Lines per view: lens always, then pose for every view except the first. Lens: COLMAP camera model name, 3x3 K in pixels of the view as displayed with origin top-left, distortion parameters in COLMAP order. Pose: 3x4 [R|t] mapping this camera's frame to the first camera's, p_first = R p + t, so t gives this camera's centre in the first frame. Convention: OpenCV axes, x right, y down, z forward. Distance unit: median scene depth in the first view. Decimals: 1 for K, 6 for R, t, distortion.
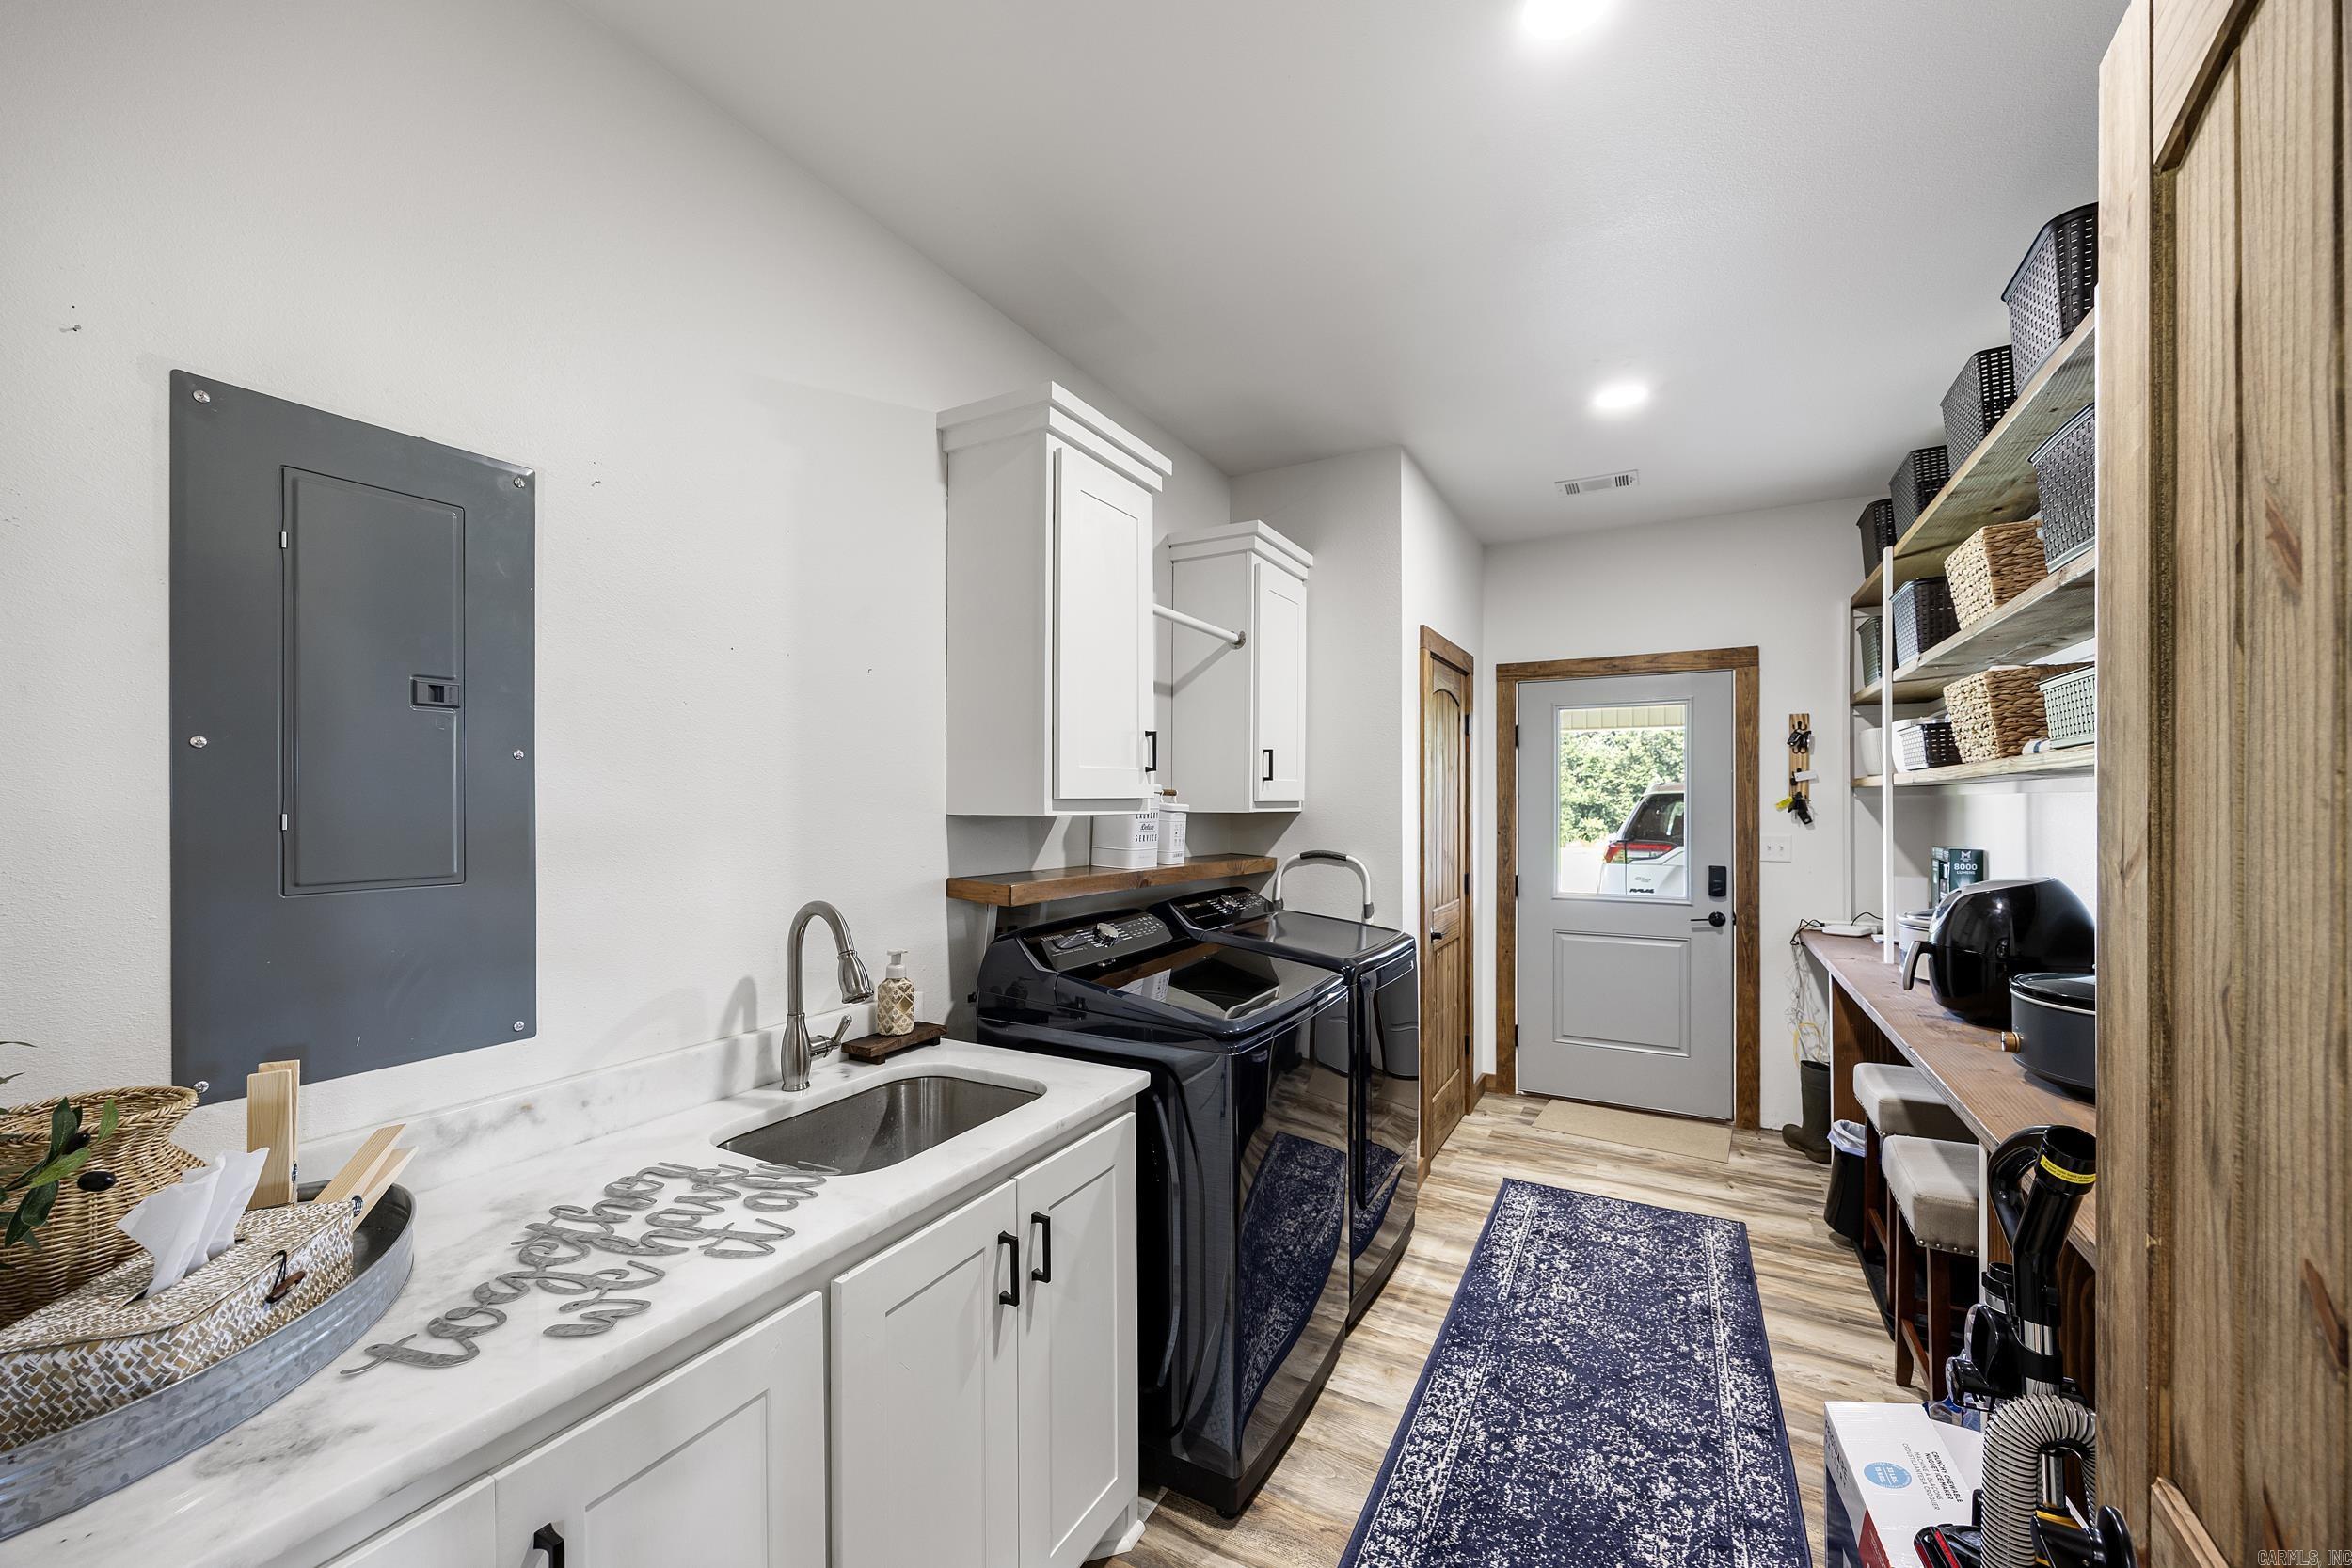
lens RADIAL K [[898.6, 0, 1180.3], [0, 898.6, 802.0], [0, 0, 1]] dist [-0.002782, -0.000839]
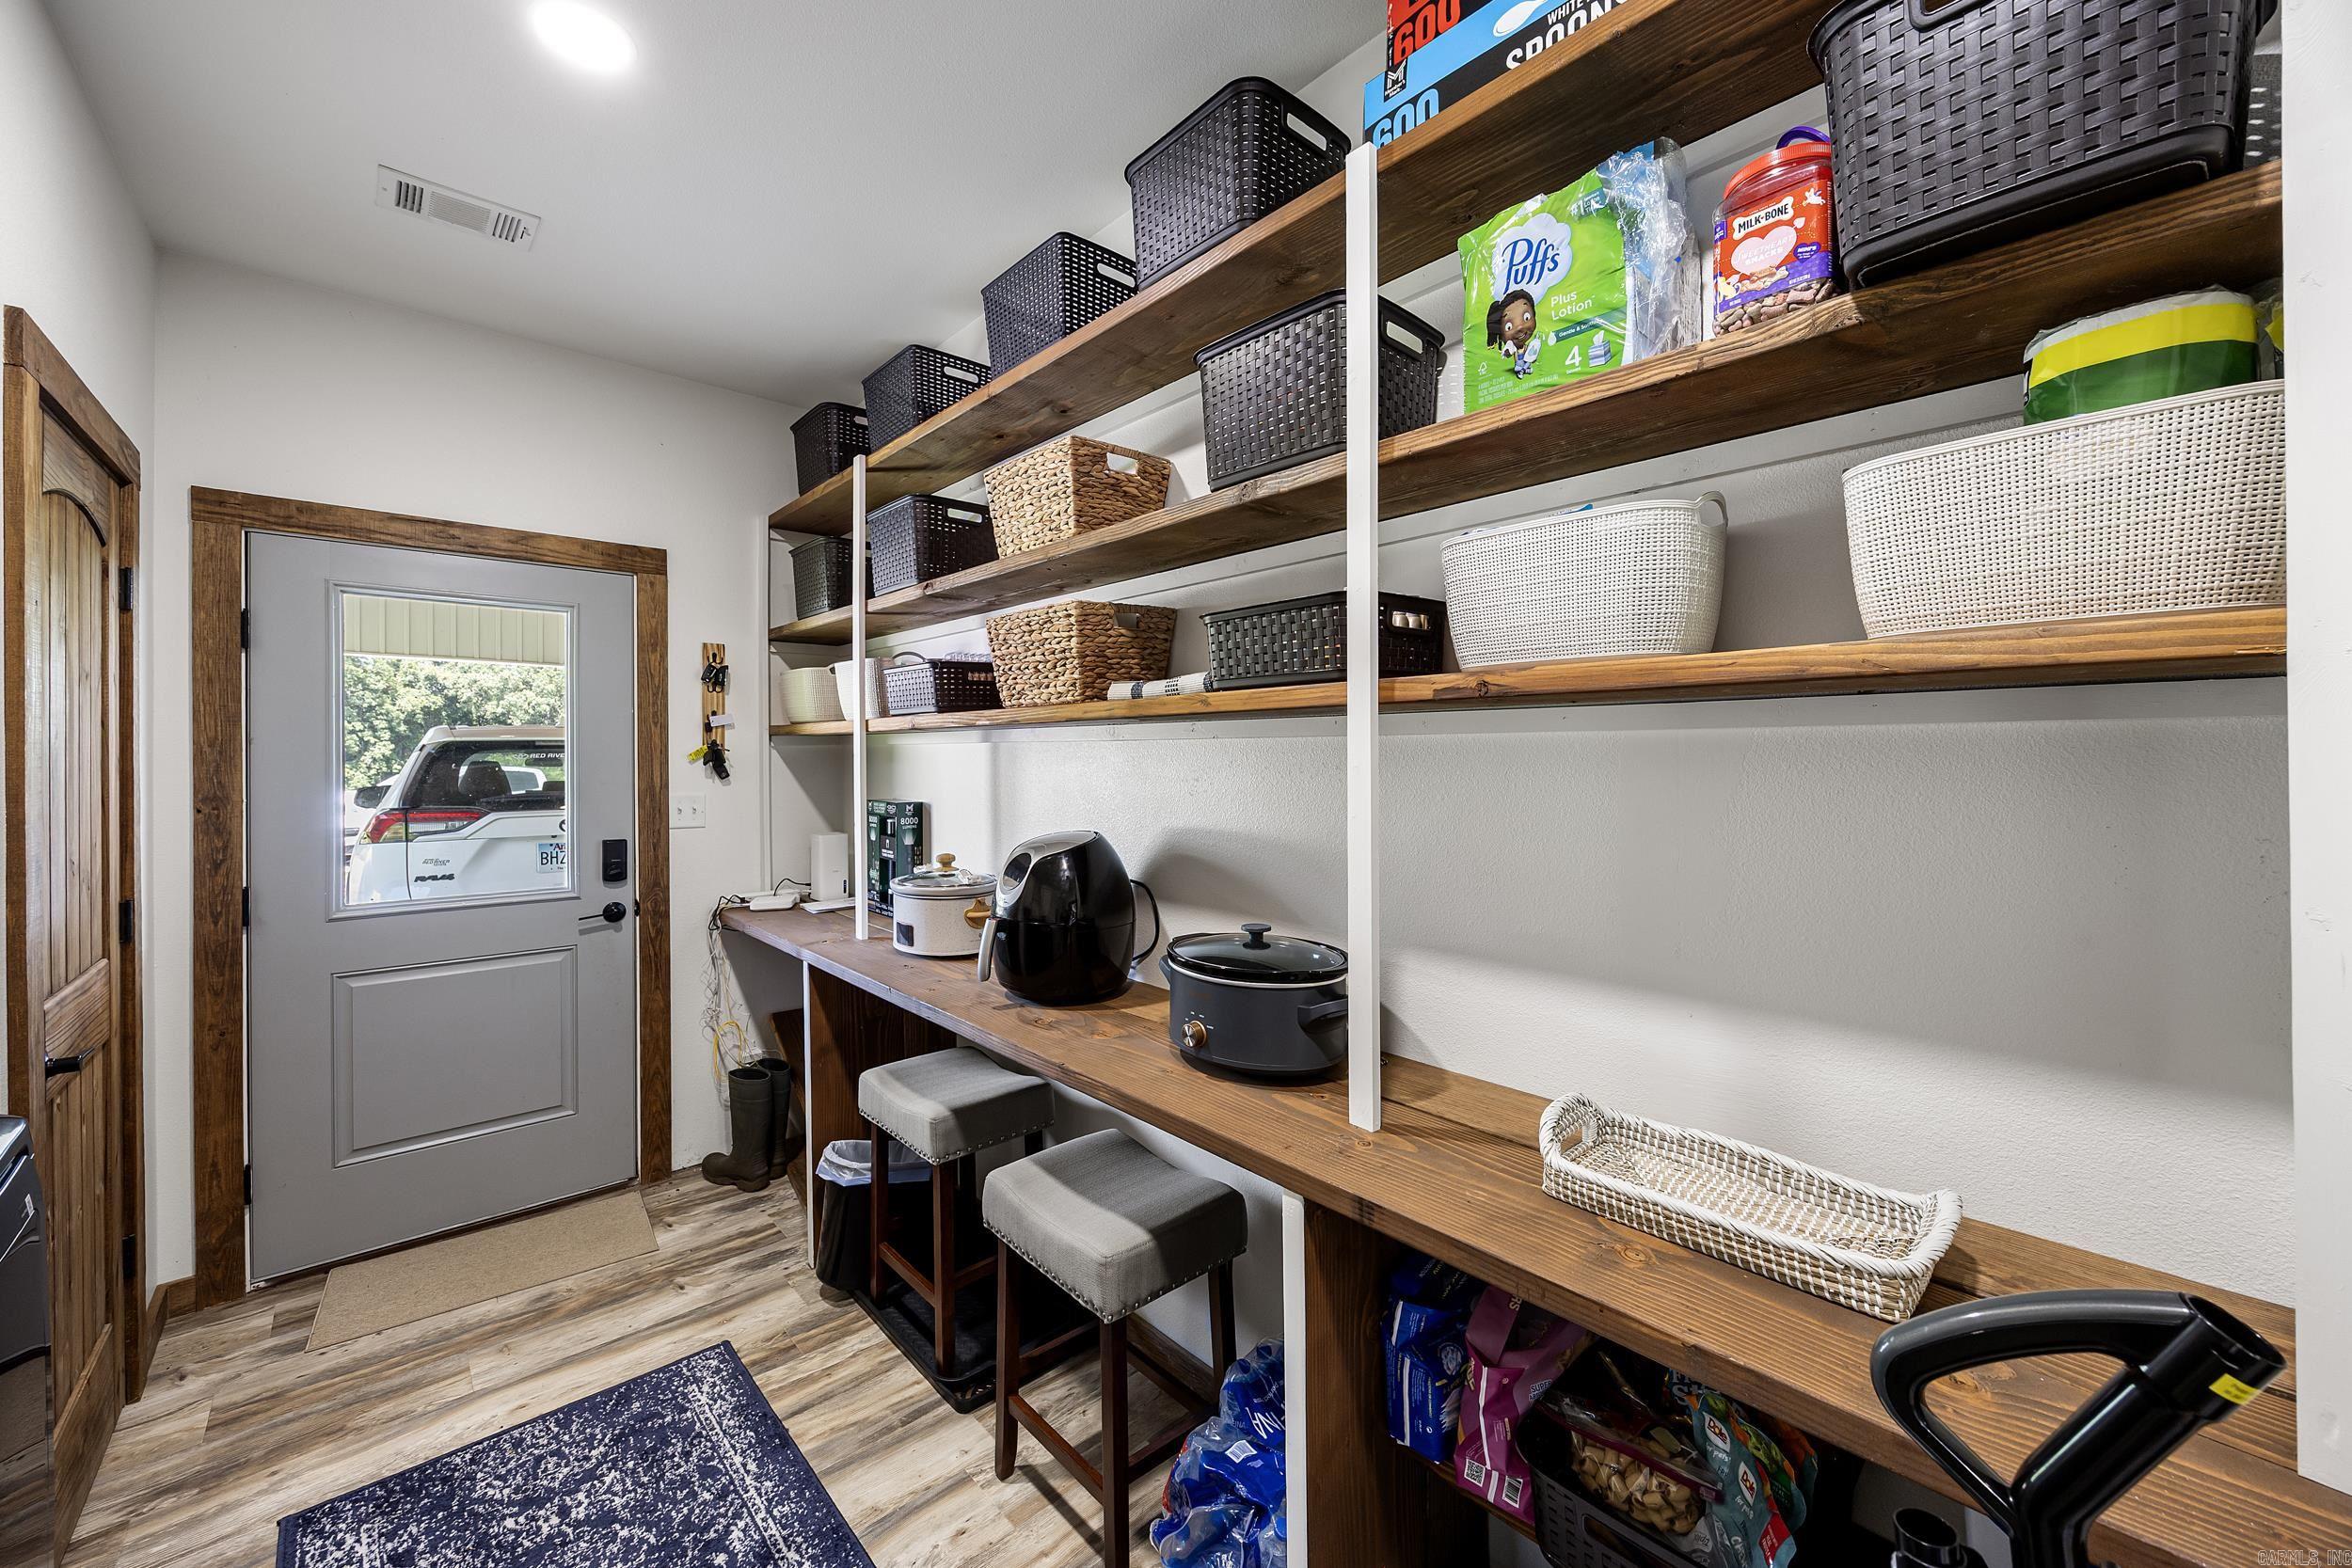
lens RADIAL K [[898.6, 0, 1169.5], [0, 898.6, 759.5], [0, 0, 1]] dist [-0.002782, -0.000839]
pose [[0.326709, -0.004069, 0.945116, 0.057336], [-0.000829, 0.999989, 0.004592, 0.002383], [-0.945125, -0.002283, 0.326702, 0.352520]]
